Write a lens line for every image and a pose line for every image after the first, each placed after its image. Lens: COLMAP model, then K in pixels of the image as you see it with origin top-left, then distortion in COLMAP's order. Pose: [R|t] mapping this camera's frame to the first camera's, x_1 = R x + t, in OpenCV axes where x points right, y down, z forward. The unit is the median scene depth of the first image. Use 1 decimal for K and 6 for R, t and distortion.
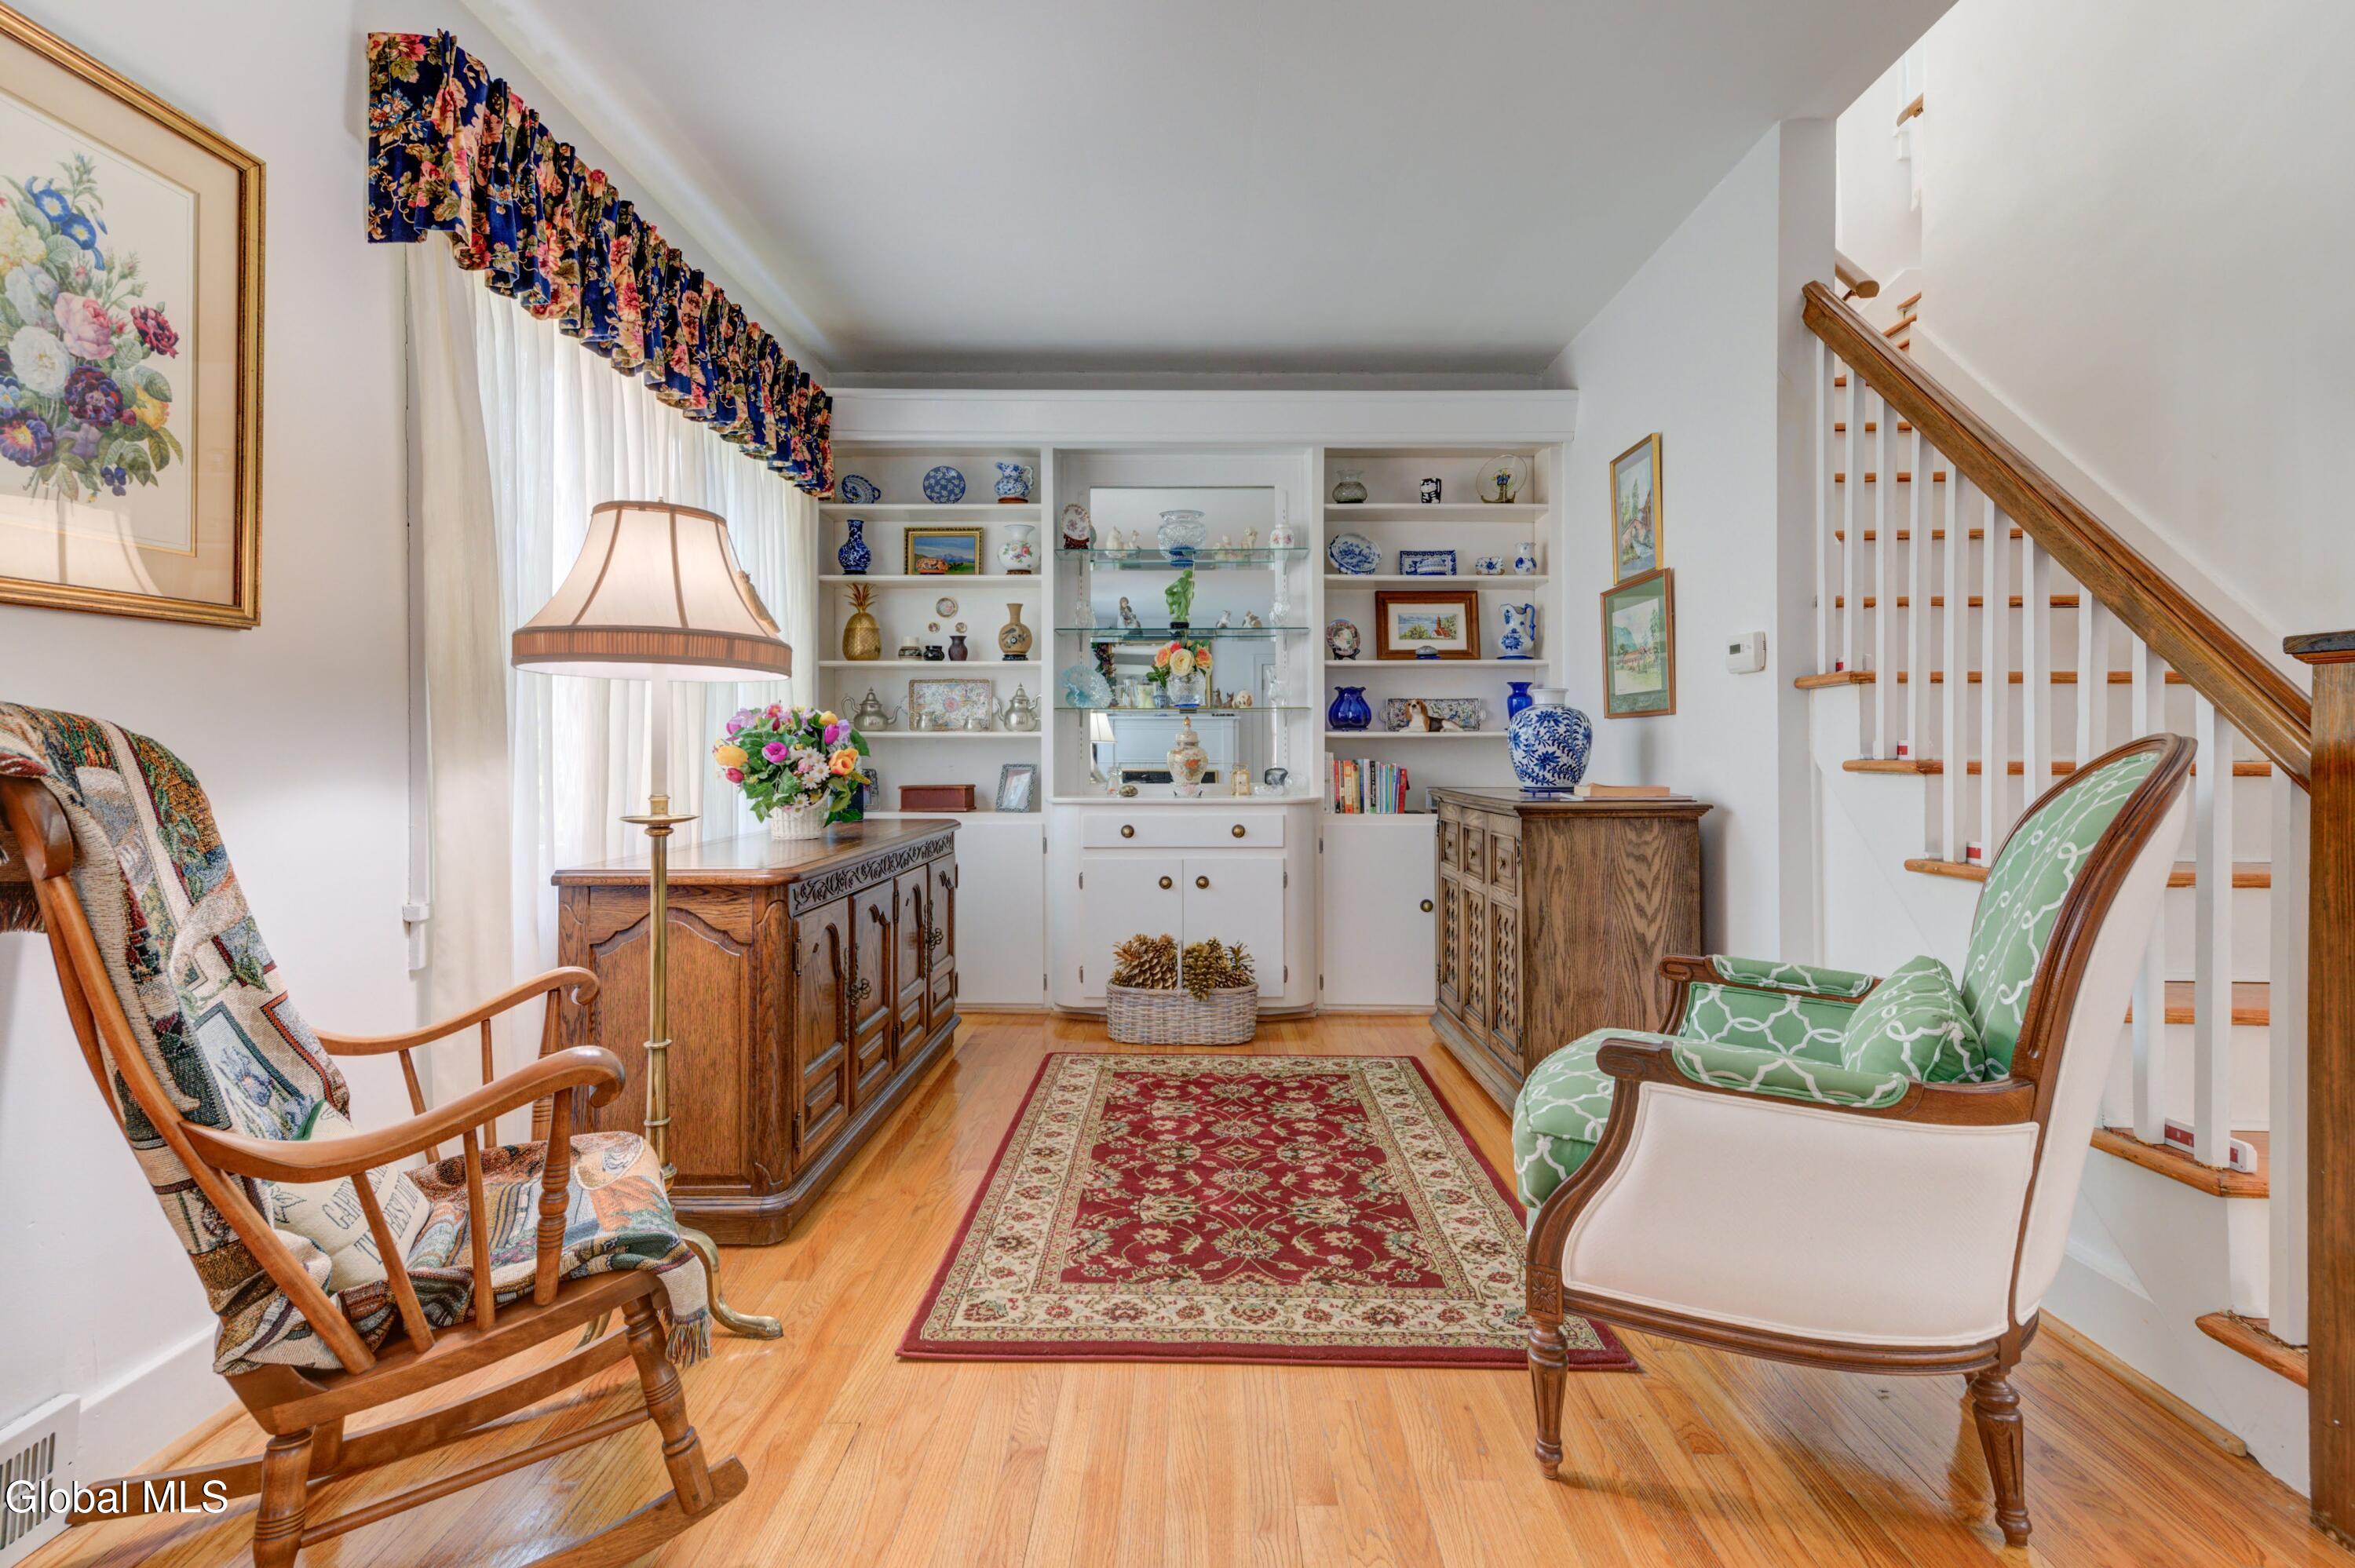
lens RADIAL K [[1131.0, 0, 1212.2], [0, 1131.0, 730.3], [0, 0, 1]] dist [0.023132, 0.000391]
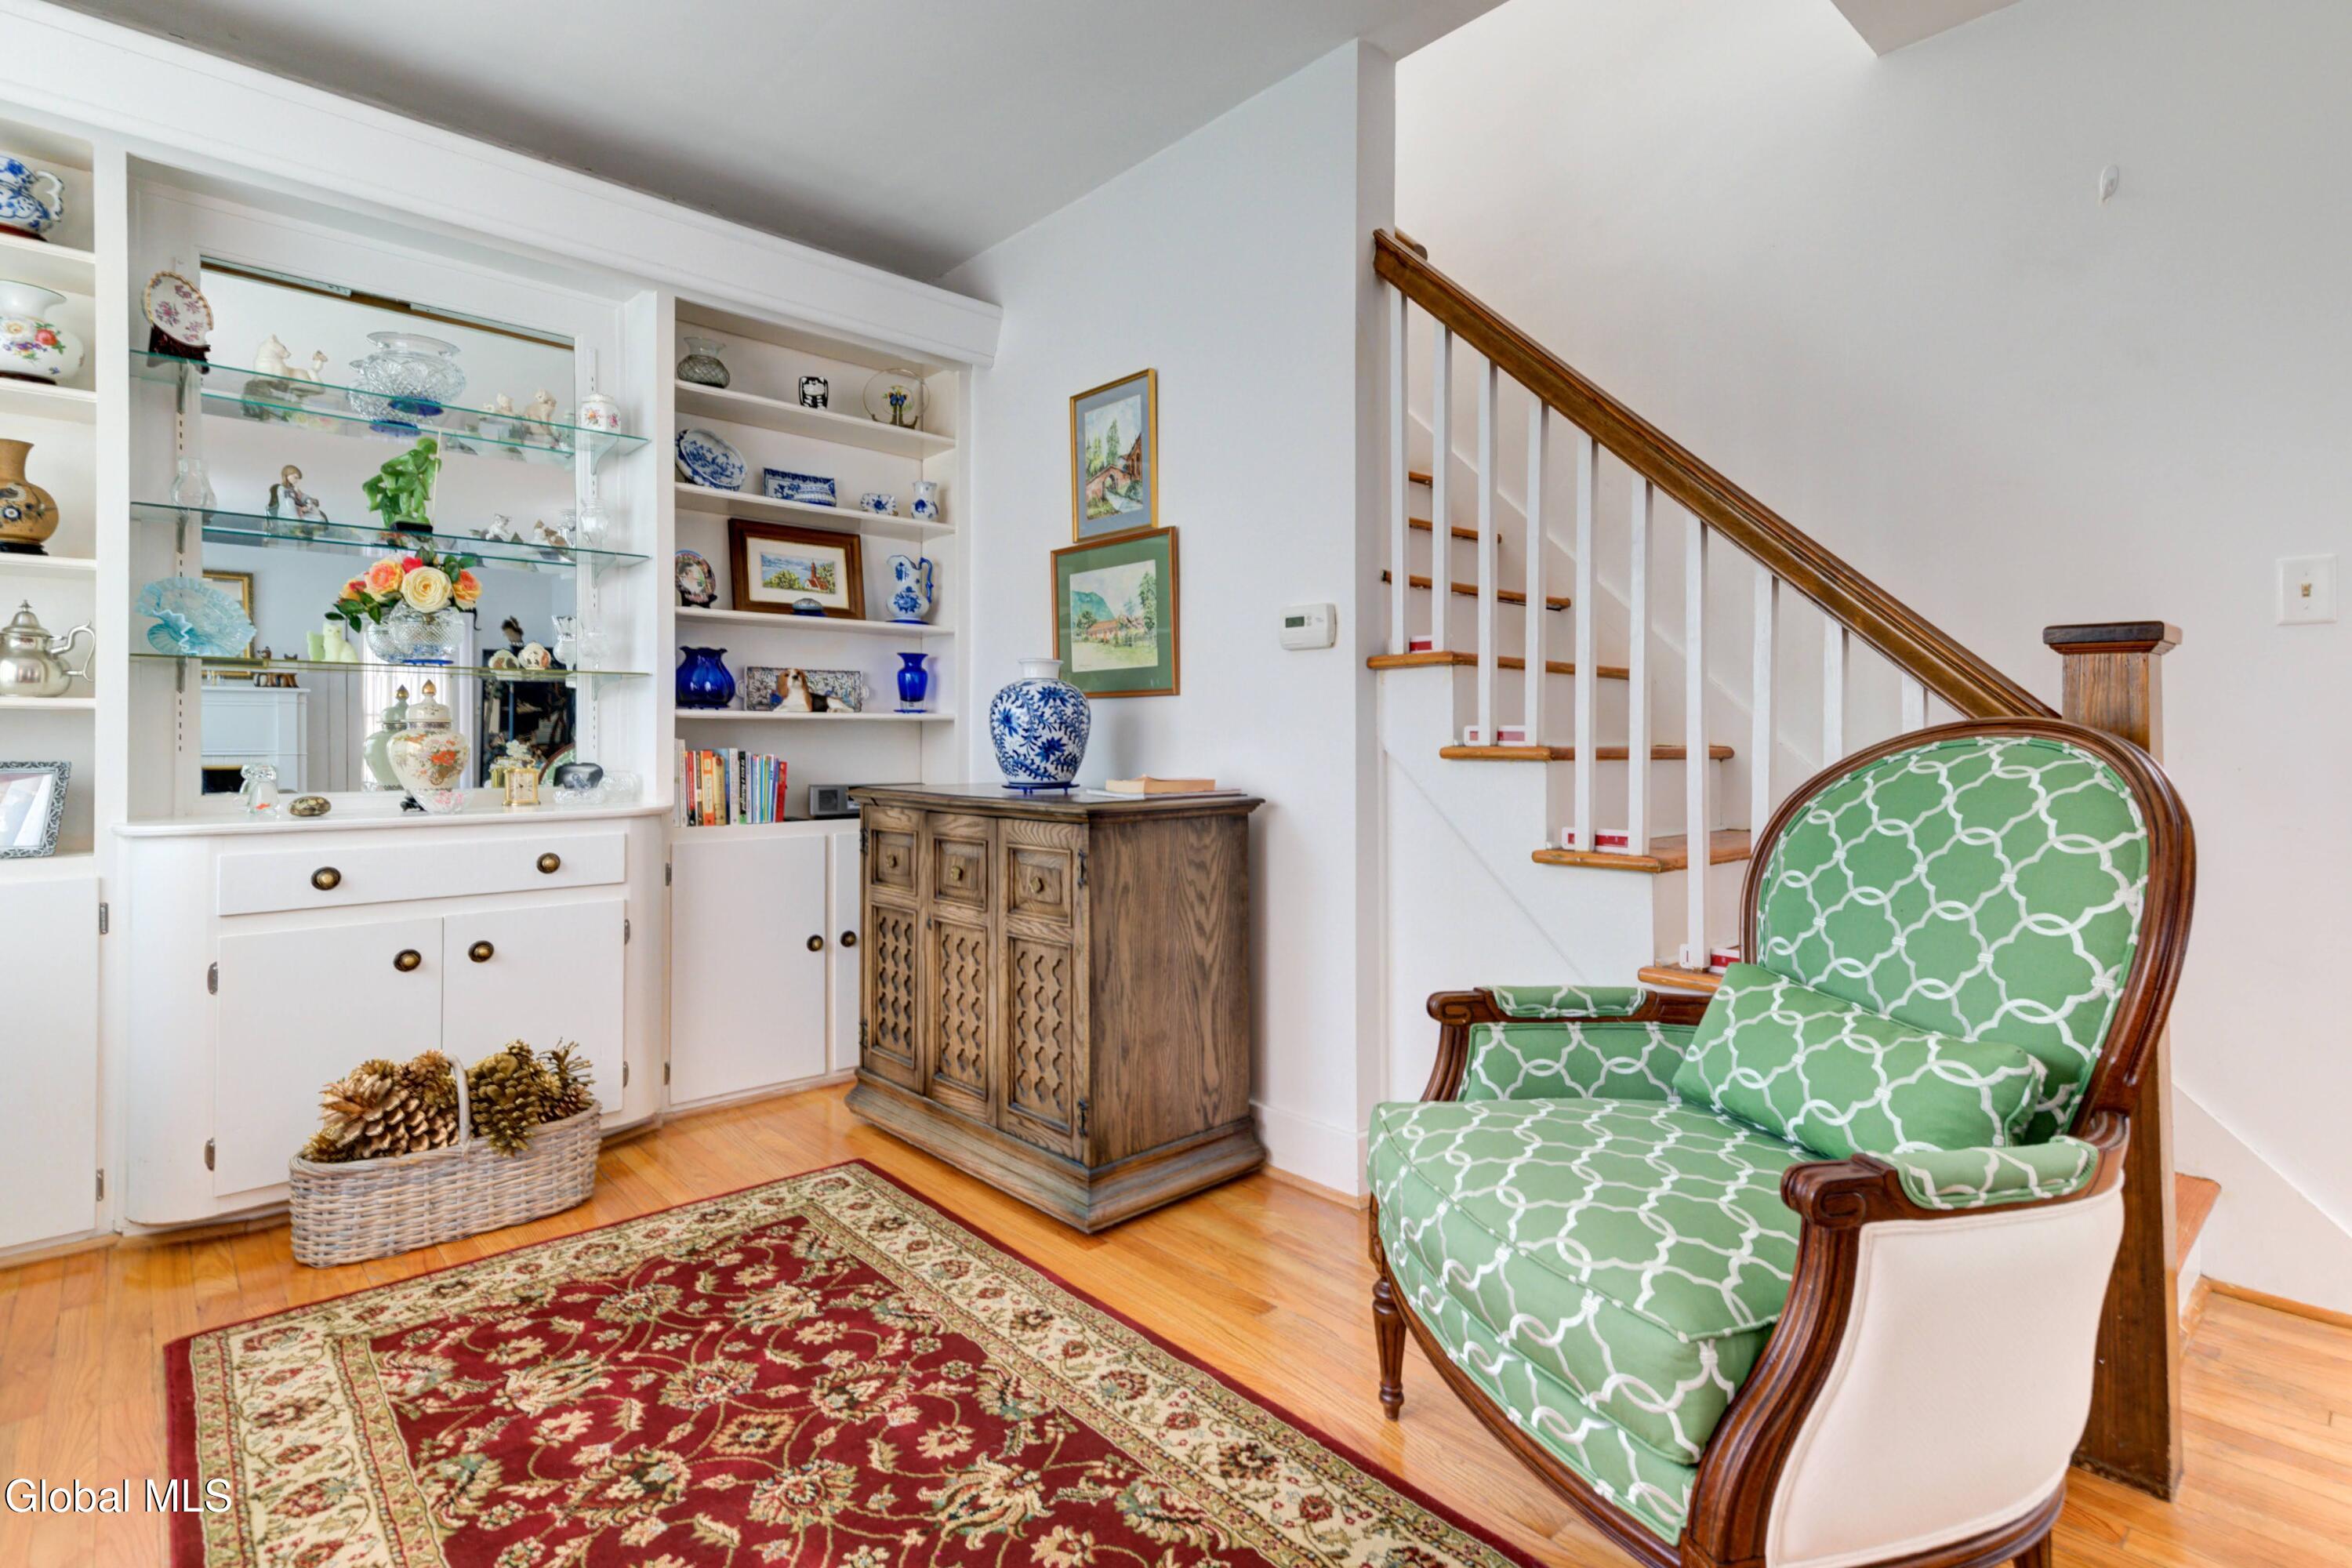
lens RADIAL K [[1129.8, 0, 1189.7], [0, 1129.8, 728.0], [0, 0, 1]] dist [0.023132, 0.000391]
pose [[0.741029, 0.008703, 0.671417, -0.188091], [-0.013521, 0.999907, 0.001962, 0.010200], [-0.671337, -0.010532, 0.741077, 0.391810]]
